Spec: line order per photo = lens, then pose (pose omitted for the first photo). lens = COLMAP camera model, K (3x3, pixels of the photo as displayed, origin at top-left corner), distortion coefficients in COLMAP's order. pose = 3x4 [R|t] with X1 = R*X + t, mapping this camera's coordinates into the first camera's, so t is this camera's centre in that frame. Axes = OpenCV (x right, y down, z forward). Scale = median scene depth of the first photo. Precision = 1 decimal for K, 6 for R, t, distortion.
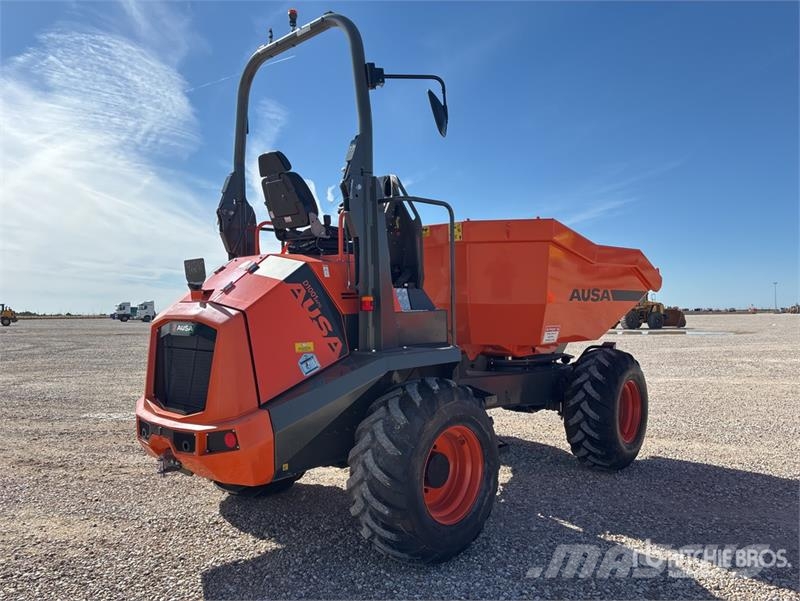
lens RADIAL K [[620.5, 0, 400.0], [0, 620.5, 300.5], [0, 0, 1]] dist [-0.001035, -0.002304]
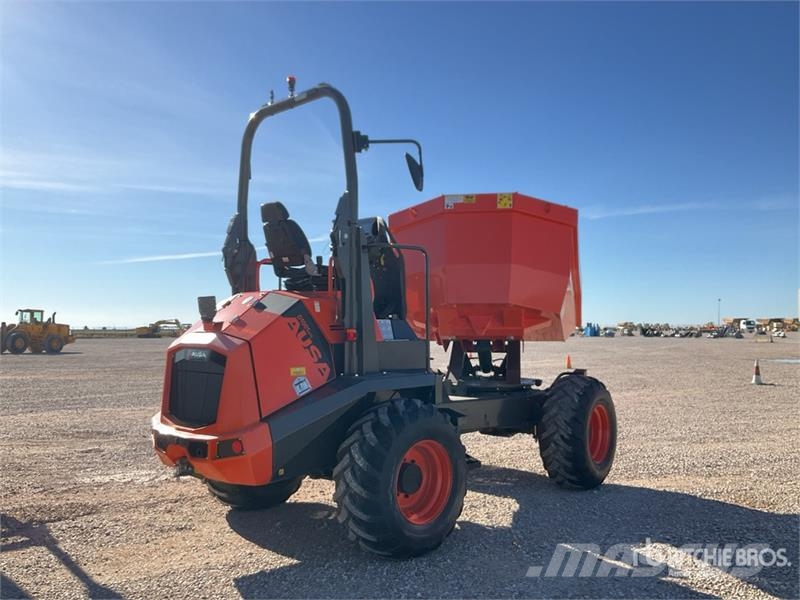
lens RADIAL K [[625.3, 0, 369.5], [0, 625.3, 300.3], [0, 0, 1]] dist [0.002754, 0.000299]
pose [[0.999177, 0.007590, -0.039835, 0.025172], [-0.009146, 0.999196, -0.039030, -0.013548], [0.039507, 0.039362, 0.998444, -0.168485]]
